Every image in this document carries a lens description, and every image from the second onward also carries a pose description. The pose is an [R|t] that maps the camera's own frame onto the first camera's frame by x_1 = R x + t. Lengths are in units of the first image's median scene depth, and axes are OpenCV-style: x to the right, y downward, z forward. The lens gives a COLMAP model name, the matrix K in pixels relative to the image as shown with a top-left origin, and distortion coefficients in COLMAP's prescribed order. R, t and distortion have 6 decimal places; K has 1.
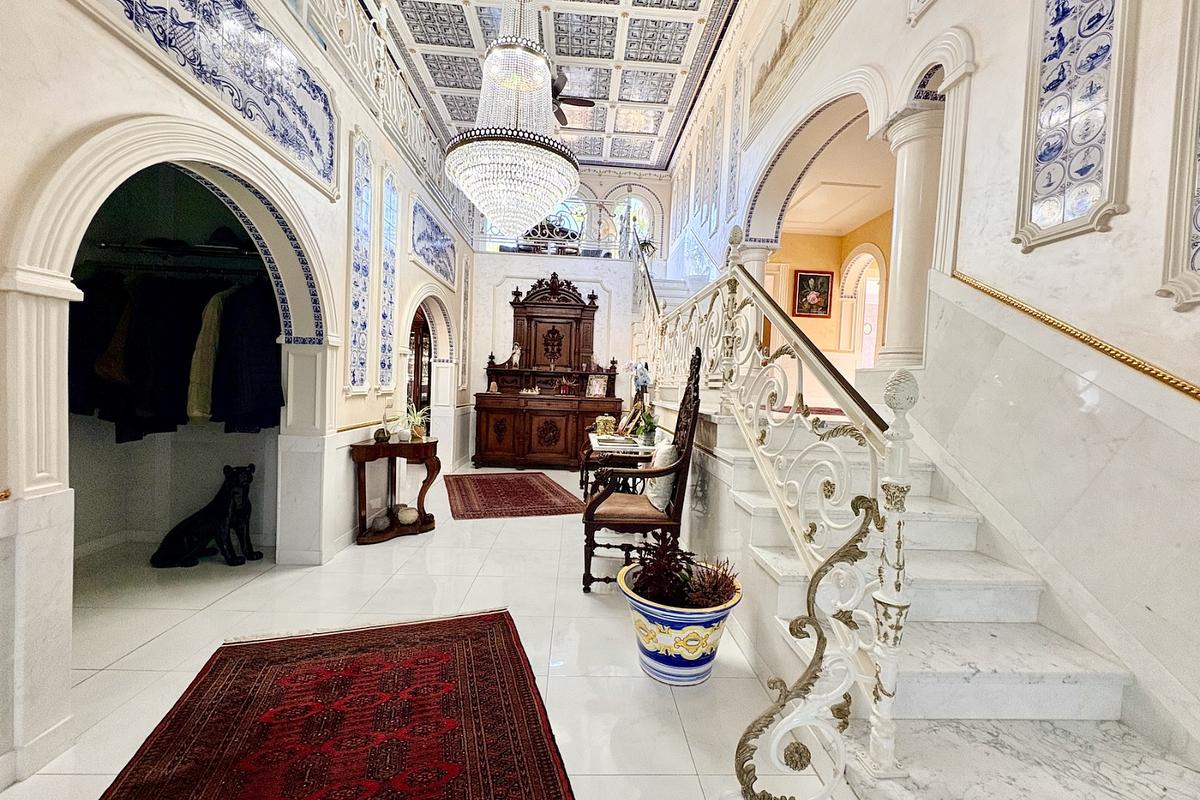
lens RADIAL K [[476.5, 0, 597.7], [0, 476.5, 398.6], [0, 0, 1]] dist [-0.001334, 0.000815]
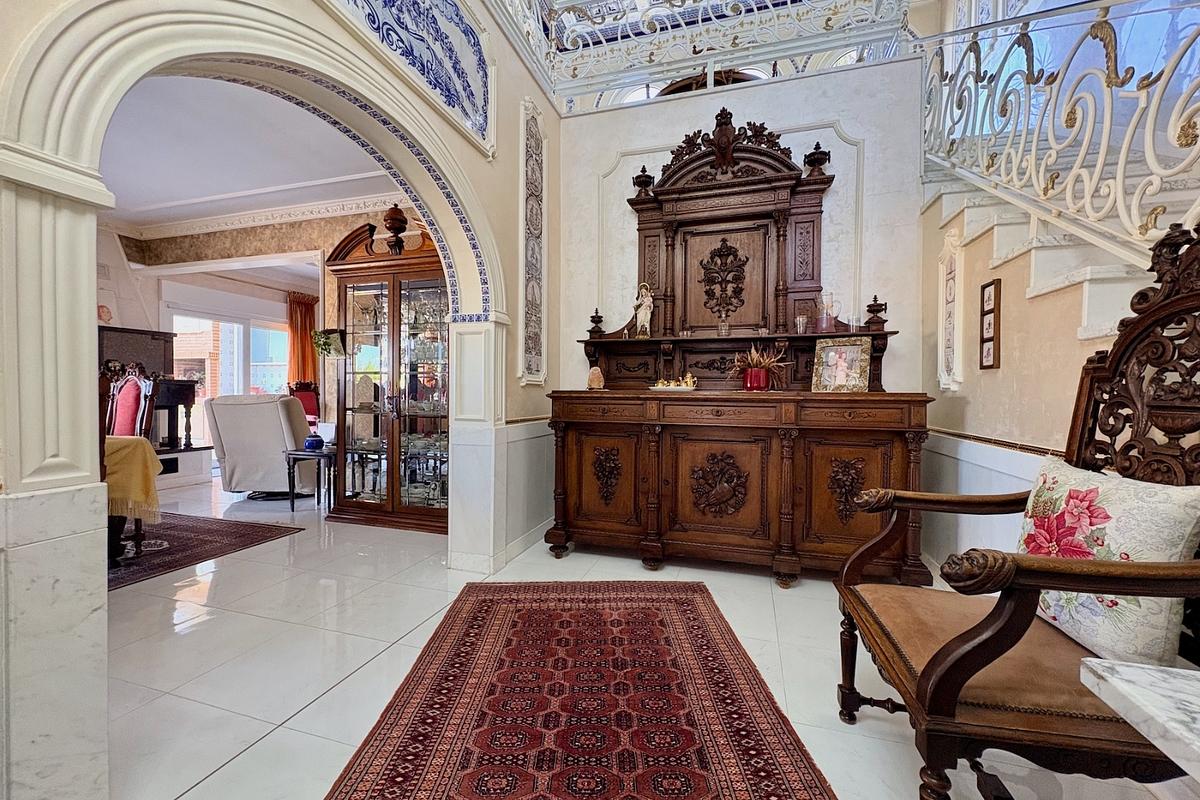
lens RADIAL K [[476.5, 0, 602.0], [0, 476.5, 400.1], [0, 0, 1]] dist [-0.001334, 0.000815]
pose [[0.941812, -0.025802, -0.335147, -0.058459], [0.019151, 0.999549, -0.023138, 0.008610], [0.335593, 0.015373, 0.941882, 0.580319]]
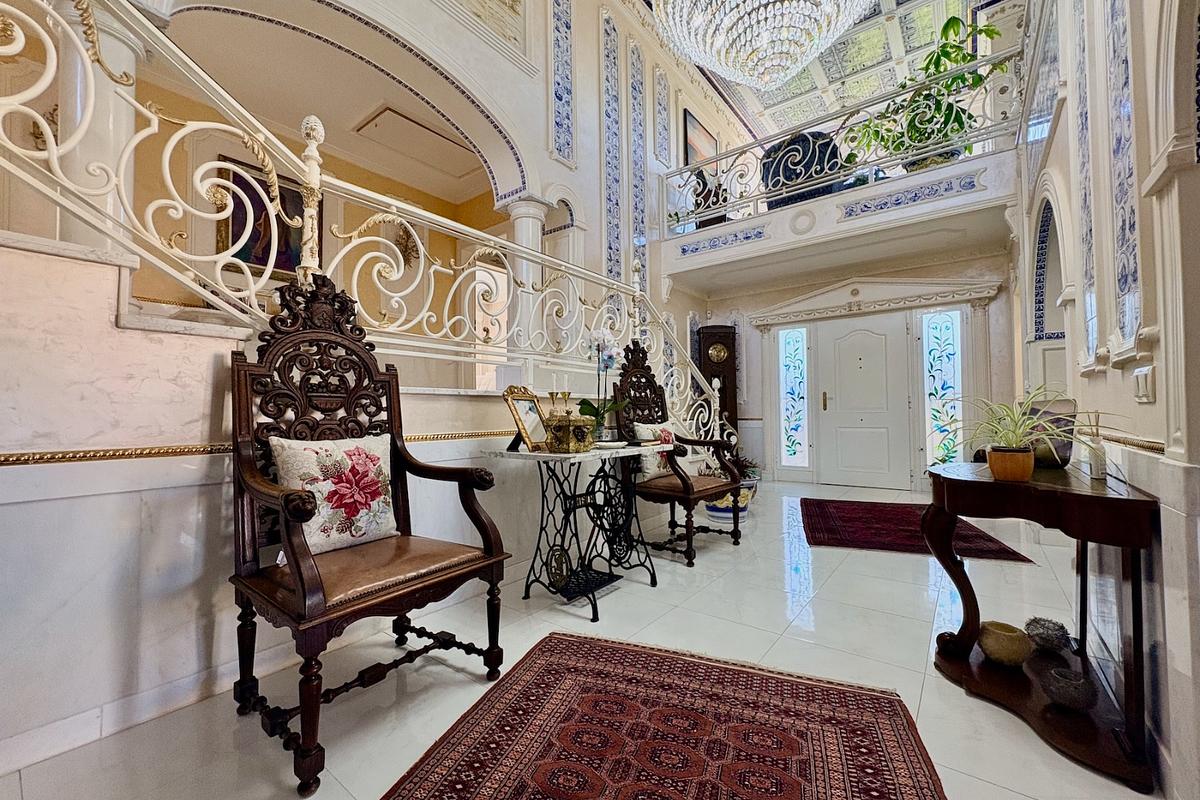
lens RADIAL K [[476.5, 0, 600.9], [0, 476.5, 403.8], [0, 0, 1]] dist [-0.001334, 0.000815]
pose [[-0.753420, -0.008678, 0.657483, -0.231177], [0.013373, 0.999504, 0.028516, 0.005979], [-0.657404, 0.030278, -0.752930, 0.899122]]
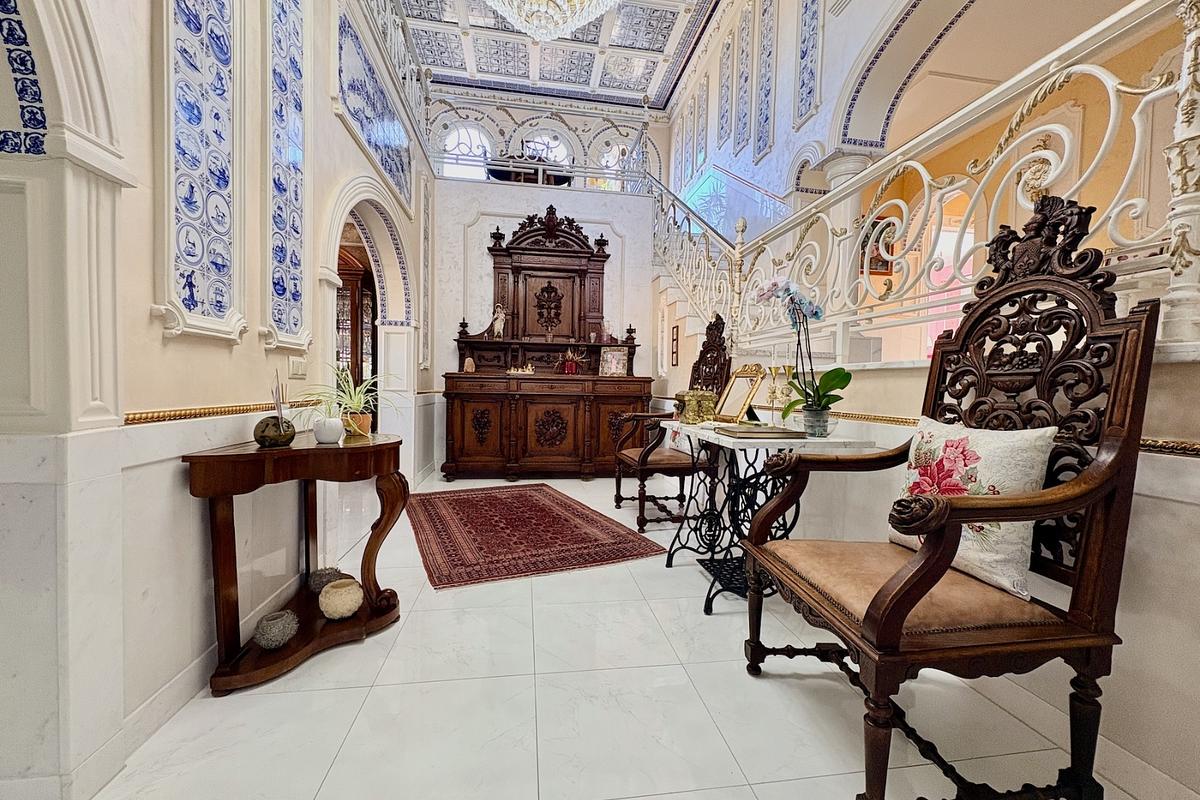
lens RADIAL K [[476.5, 0, 598.3], [0, 476.5, 398.9], [0, 0, 1]] dist [-0.001334, 0.000815]
pose [[0.994024, -0.023673, 0.106564, -0.107566], [0.023340, 0.999718, 0.004376, 0.028020], [-0.106637, -0.001863, 0.994296, 0.285046]]
